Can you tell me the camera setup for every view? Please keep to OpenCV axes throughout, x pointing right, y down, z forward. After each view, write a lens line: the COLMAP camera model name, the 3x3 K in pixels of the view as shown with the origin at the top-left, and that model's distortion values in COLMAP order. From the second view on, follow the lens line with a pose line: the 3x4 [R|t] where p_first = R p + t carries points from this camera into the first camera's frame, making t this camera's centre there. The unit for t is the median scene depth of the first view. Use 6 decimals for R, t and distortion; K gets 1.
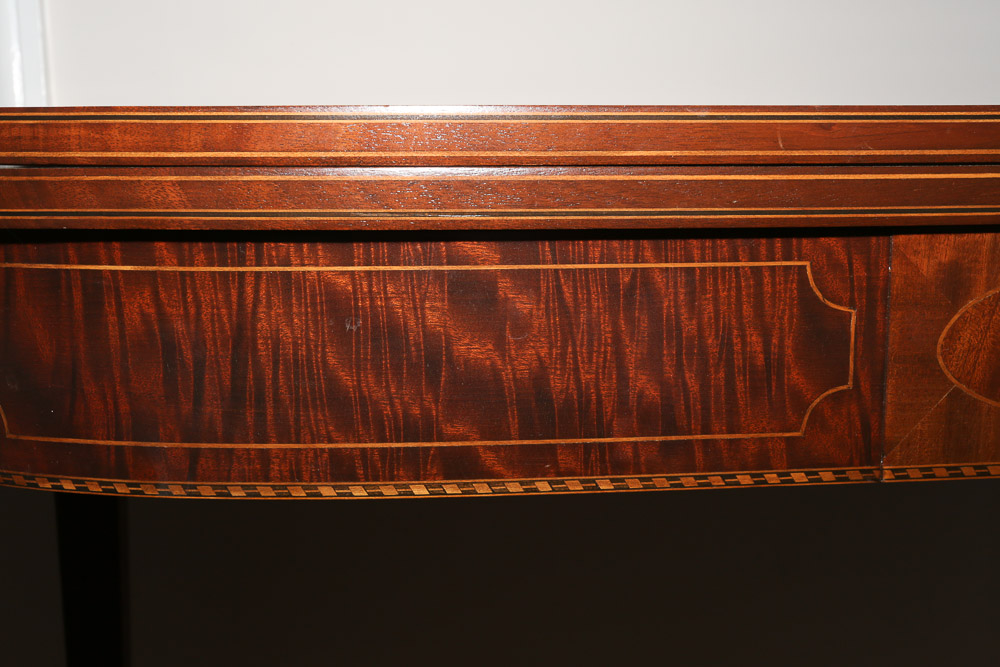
lens RADIAL K [[998.0, 0, 484.6], [0, 998.0, 315.9], [0, 0, 1]] dist [0.017629, 0.000000]
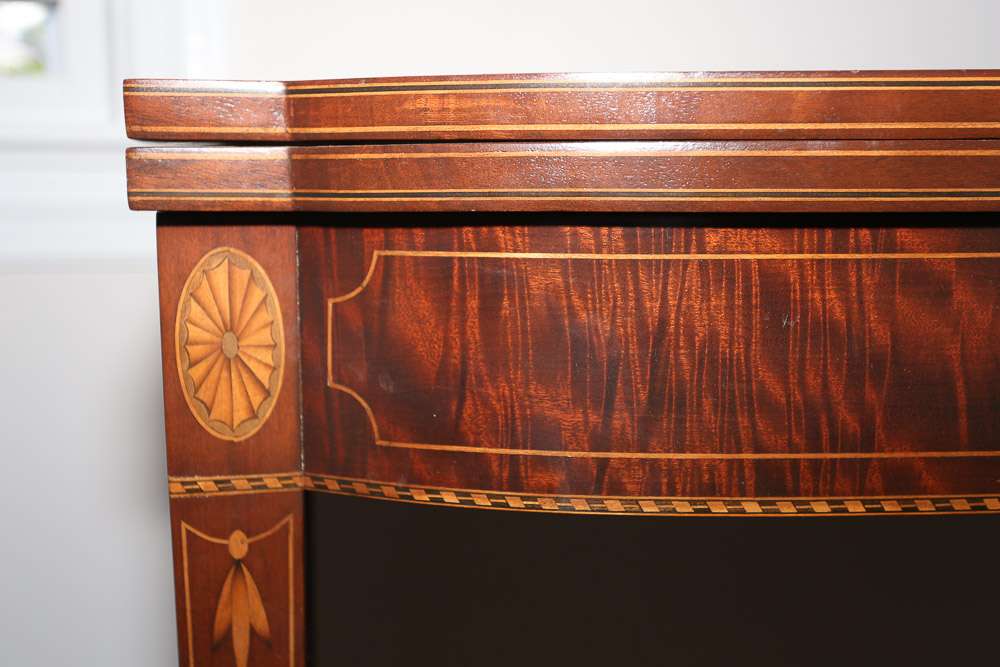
lens RADIAL K [[1142.1, 0, 499.4], [0, 1142.1, 333.1], [0, 0, 1]] dist [0.004957, 0.000000]
pose [[0.999556, 0.003473, -0.029578, -0.349552], [-0.002942, 0.999834, 0.017995, 0.002983], [0.029635, -0.017900, 0.999400, -0.018787]]
